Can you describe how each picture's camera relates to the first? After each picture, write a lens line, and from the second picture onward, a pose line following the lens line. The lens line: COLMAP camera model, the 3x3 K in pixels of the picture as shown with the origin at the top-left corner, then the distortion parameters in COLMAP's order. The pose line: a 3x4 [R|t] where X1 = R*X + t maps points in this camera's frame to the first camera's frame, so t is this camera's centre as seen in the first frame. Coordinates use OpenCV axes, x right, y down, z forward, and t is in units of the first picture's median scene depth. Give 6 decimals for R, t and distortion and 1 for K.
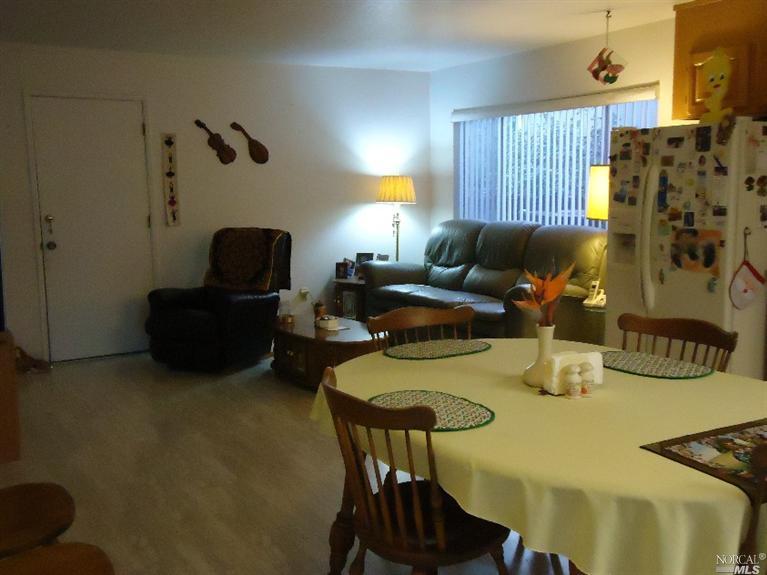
lens RADIAL K [[808.5, 0, 389.3], [0, 808.5, 281.5], [0, 0, 1]] dist [0.092467, 0.000000]
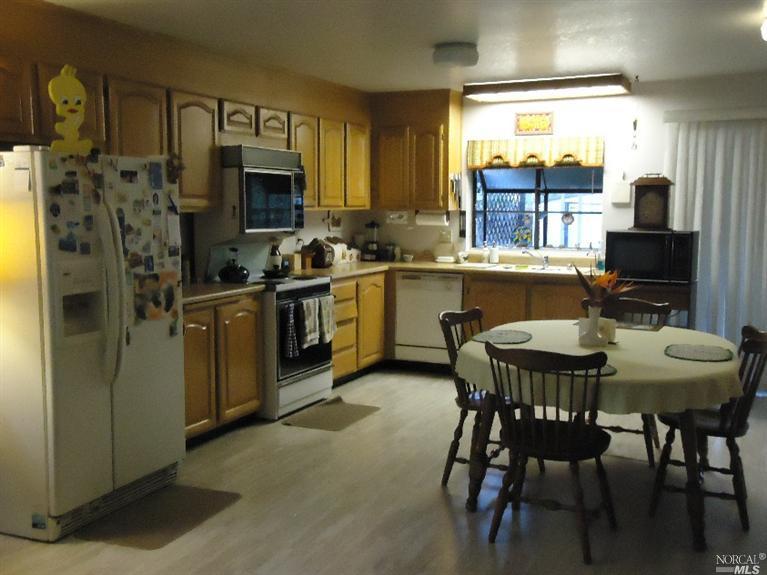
lens RADIAL K [[808.5, 0, 386.9], [0, 808.5, 282.0], [0, 0, 1]] dist [0.092467, 0.000000]
pose [[-0.557908, -0.067568, 0.827148, -0.506696], [0.118875, 0.979896, 0.160227, -0.165052], [-0.821345, 0.187719, -0.538659, 1.249039]]
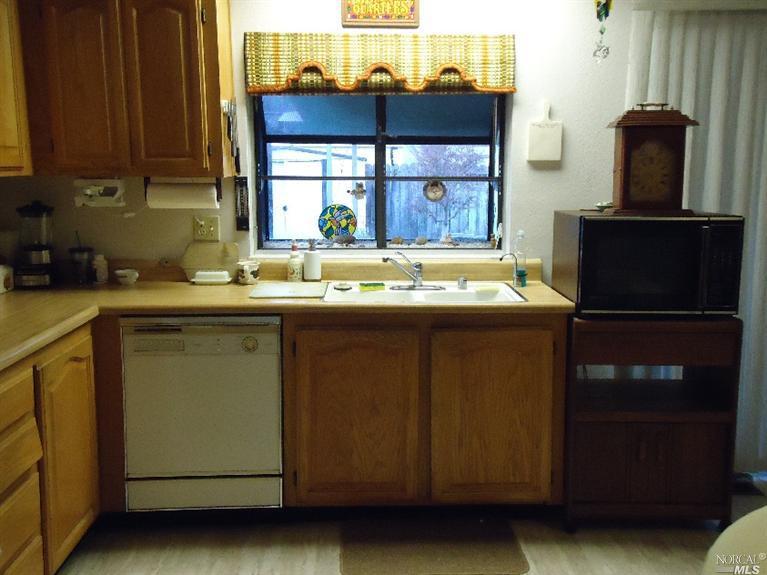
lens RADIAL K [[808.5, 0, 397.3], [0, 808.5, 284.0], [0, 0, 1]] dist [0.092467, 0.000000]
pose [[-0.874886, -0.056368, 0.481037, 0.261367], [0.081044, 0.962163, 0.260144, -0.120604], [-0.477500, 0.266582, -0.837215, 0.837415]]
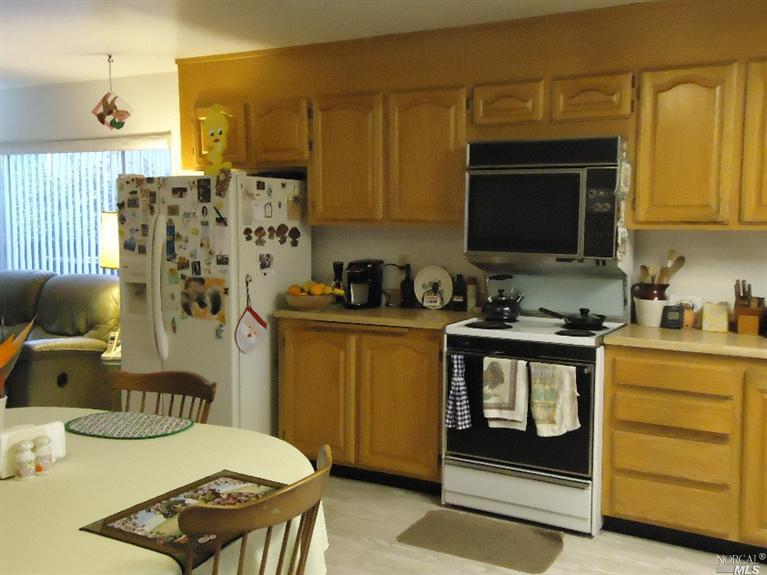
lens RADIAL K [[808.5, 0, 388.8], [0, 808.5, 279.6], [0, 0, 1]] dist [0.092467, 0.000000]
pose [[0.863720, -0.024742, 0.503363, 0.063312], [0.052524, 0.997774, -0.041082, -0.007398], [-0.501227, 0.061922, 0.863098, 0.010460]]
